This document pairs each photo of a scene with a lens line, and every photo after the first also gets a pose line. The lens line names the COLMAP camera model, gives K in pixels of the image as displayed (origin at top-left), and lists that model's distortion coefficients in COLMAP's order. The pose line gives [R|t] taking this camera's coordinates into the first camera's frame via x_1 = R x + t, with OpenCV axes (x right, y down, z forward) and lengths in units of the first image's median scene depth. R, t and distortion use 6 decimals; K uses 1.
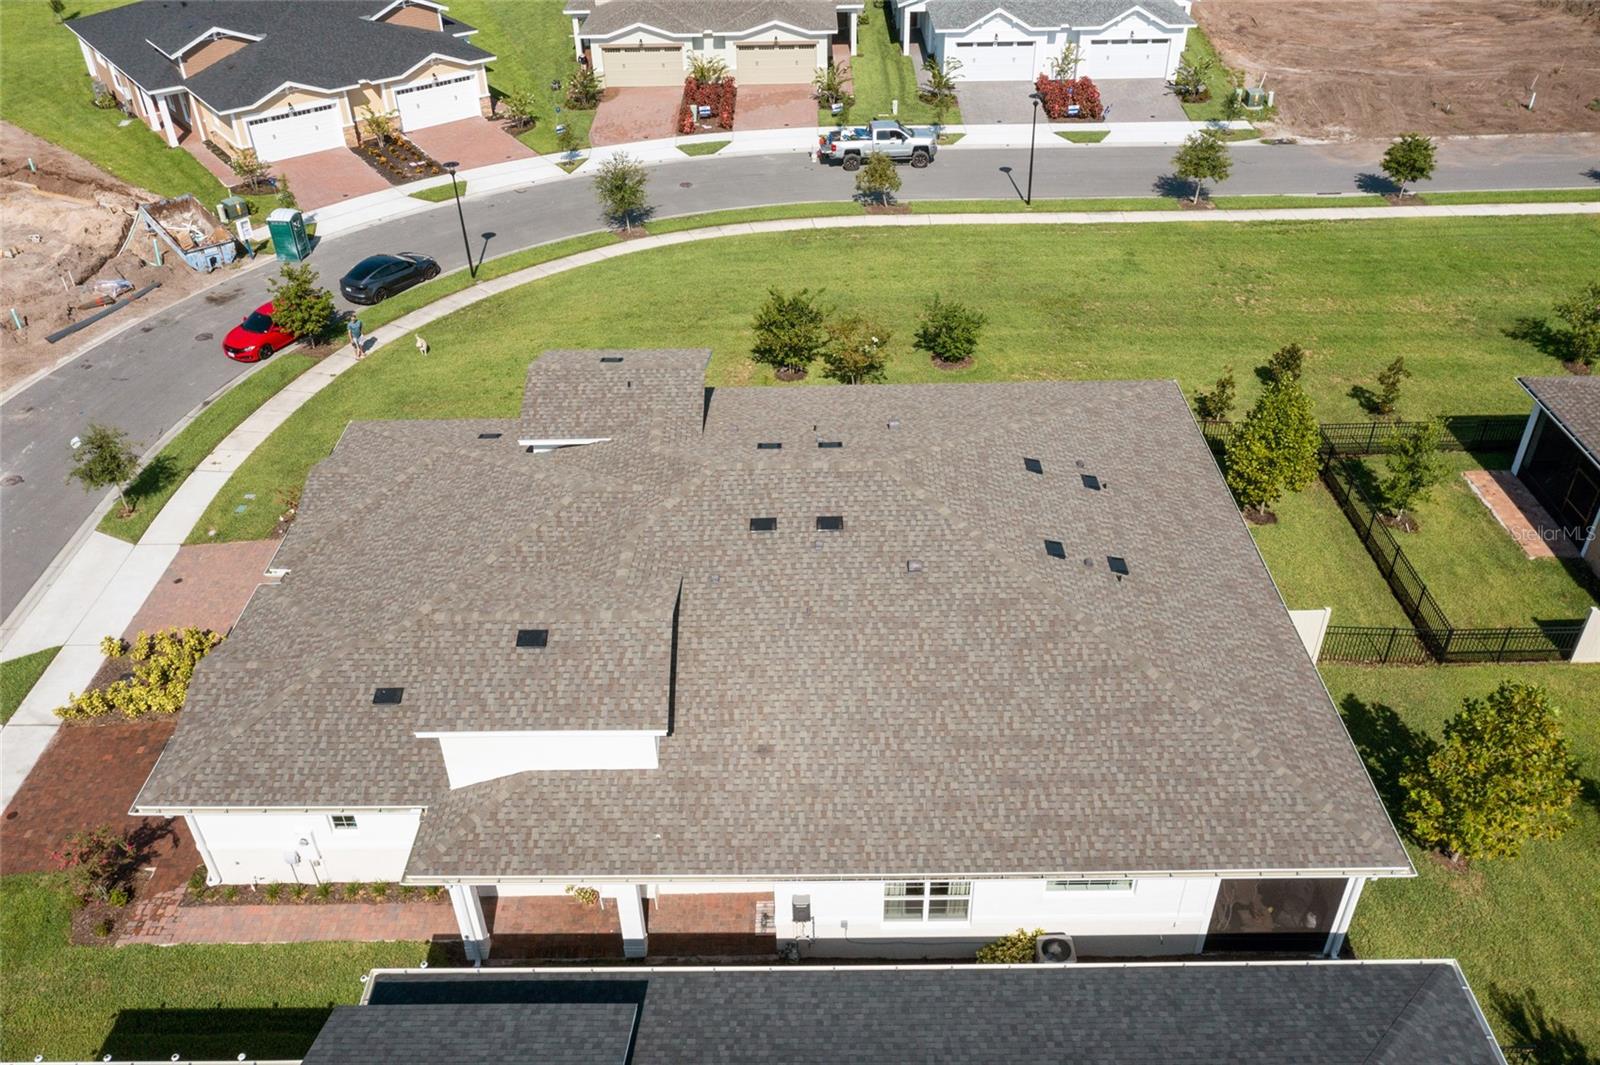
lens RADIAL K [[1254.0, 0, 795.5], [0, 1254.0, 536.6], [0, 0, 1]] dist [-0.013343, 0.010685]
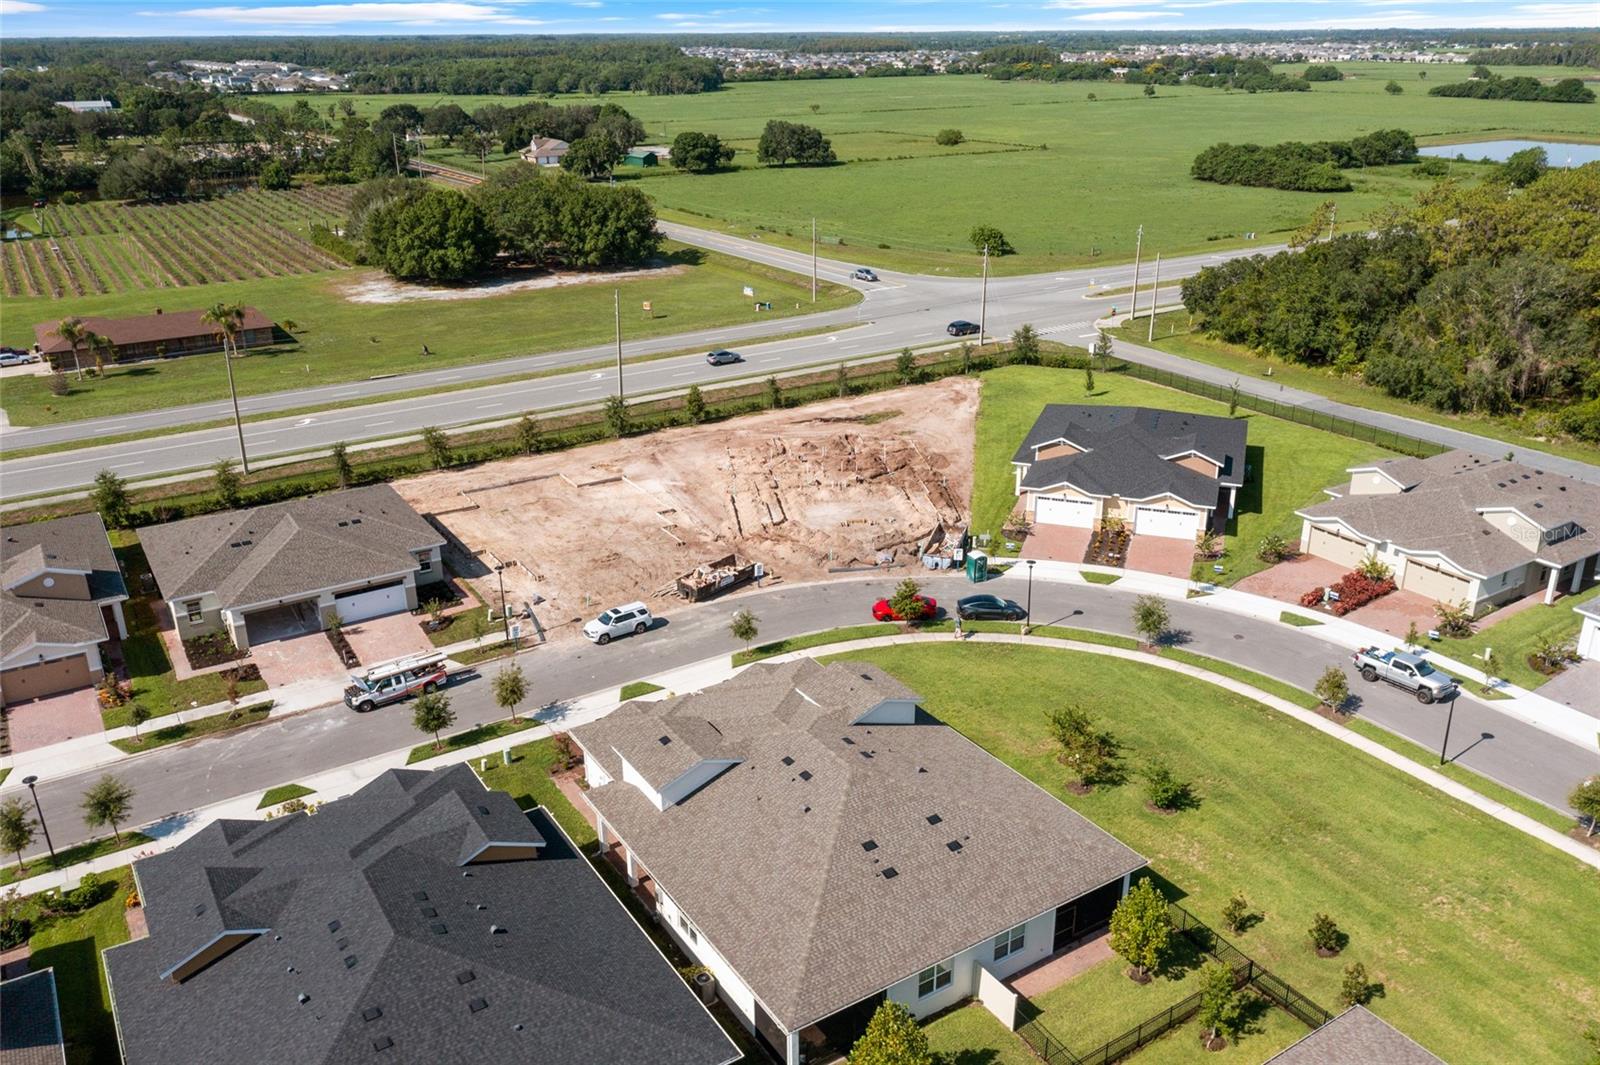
lens RADIAL K [[1254.0, 0, 800.5], [0, 1254.0, 526.5], [0, 0, 1]] dist [-0.013343, 0.010685]
pose [[0.541828, 0.316857, -0.778476, 0.653021], [-0.491525, 0.870776, 0.012319, -0.169464], [0.681781, 0.375966, 0.627554, -0.193752]]
